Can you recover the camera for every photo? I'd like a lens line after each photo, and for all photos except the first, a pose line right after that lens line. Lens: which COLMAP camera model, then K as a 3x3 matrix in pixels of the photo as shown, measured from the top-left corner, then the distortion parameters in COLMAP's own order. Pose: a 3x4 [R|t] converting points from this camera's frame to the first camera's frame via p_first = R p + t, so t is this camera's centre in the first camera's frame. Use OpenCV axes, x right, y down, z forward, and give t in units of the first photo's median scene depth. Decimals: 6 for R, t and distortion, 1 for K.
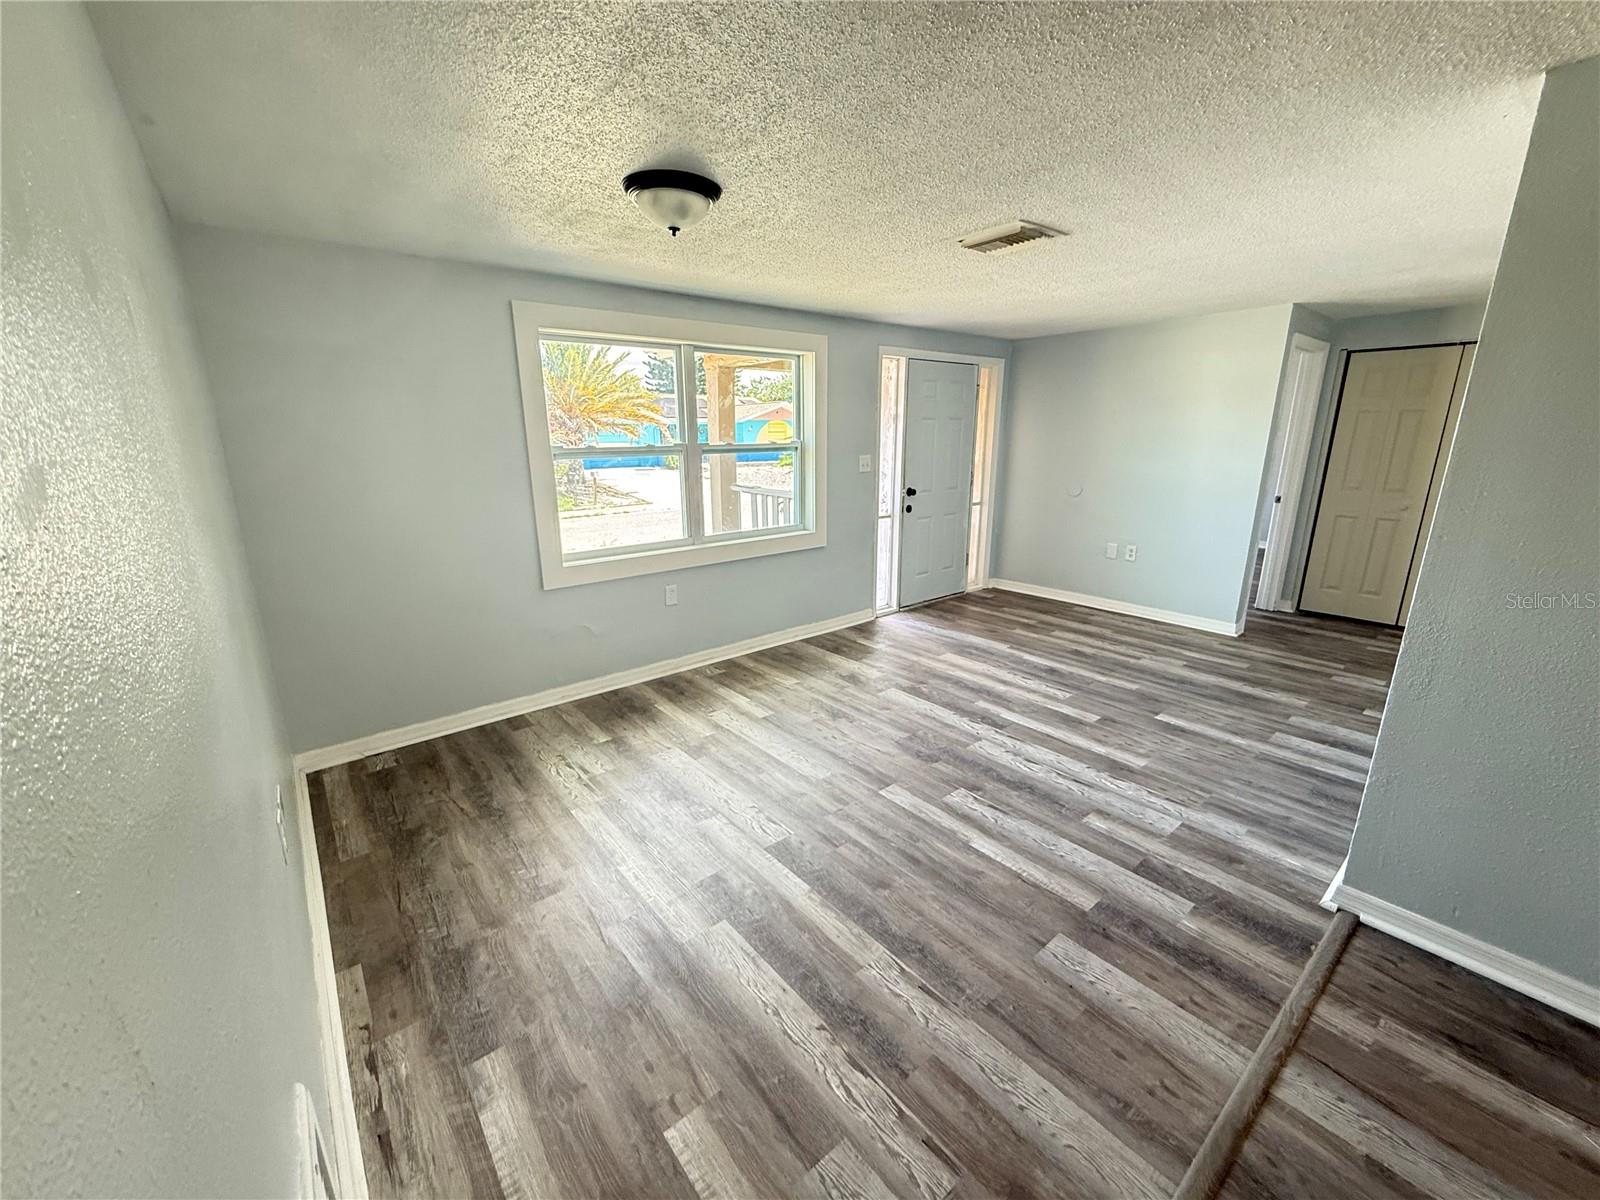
lens RADIAL K [[639.8, 0, 794.3], [0, 639.8, 597.3], [0, 0, 1]] dist [0.000732, 0.000327]
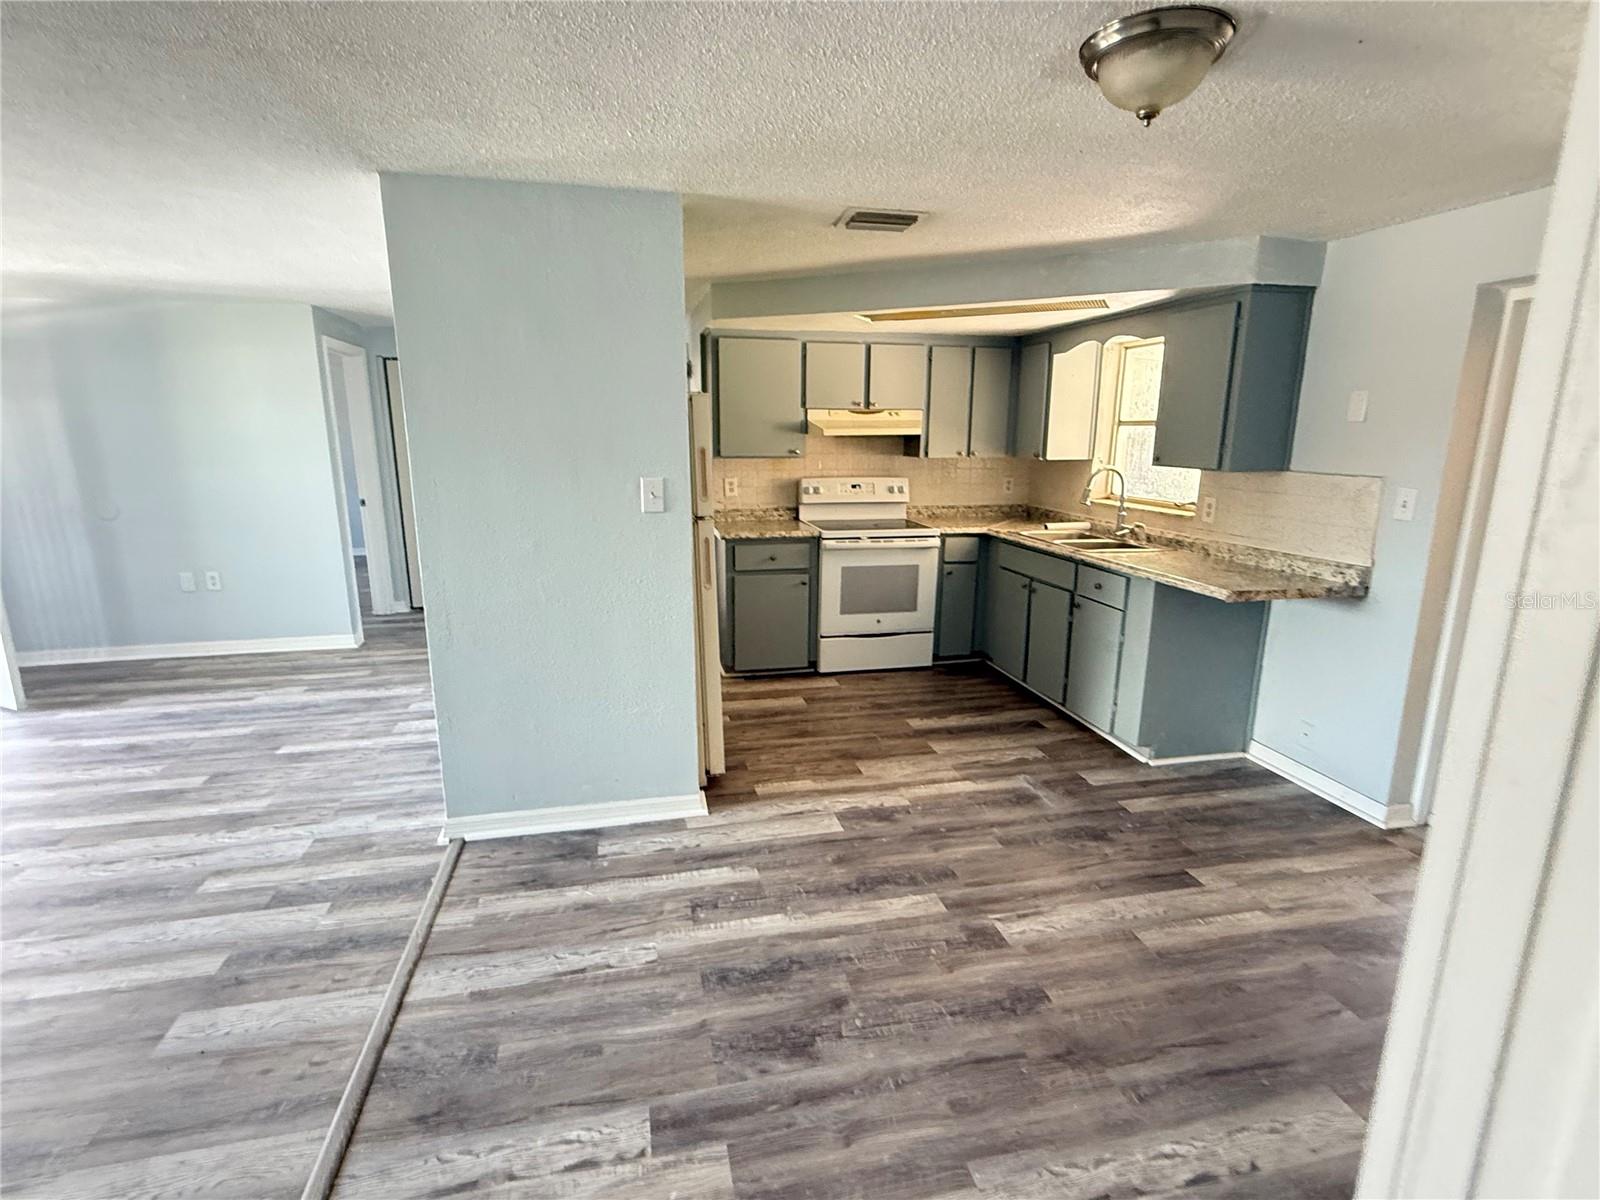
lens RADIAL K [[771.4, 0, 792.2], [0, 771.4, 598.7], [0, 0, 1]] dist [-0.000056, -0.000150]
pose [[0.450835, -0.187192, 0.872758, -0.012047], [0.221950, 0.970563, 0.093519, 0.048841], [-0.864573, 0.151547, 0.479111, -0.213596]]
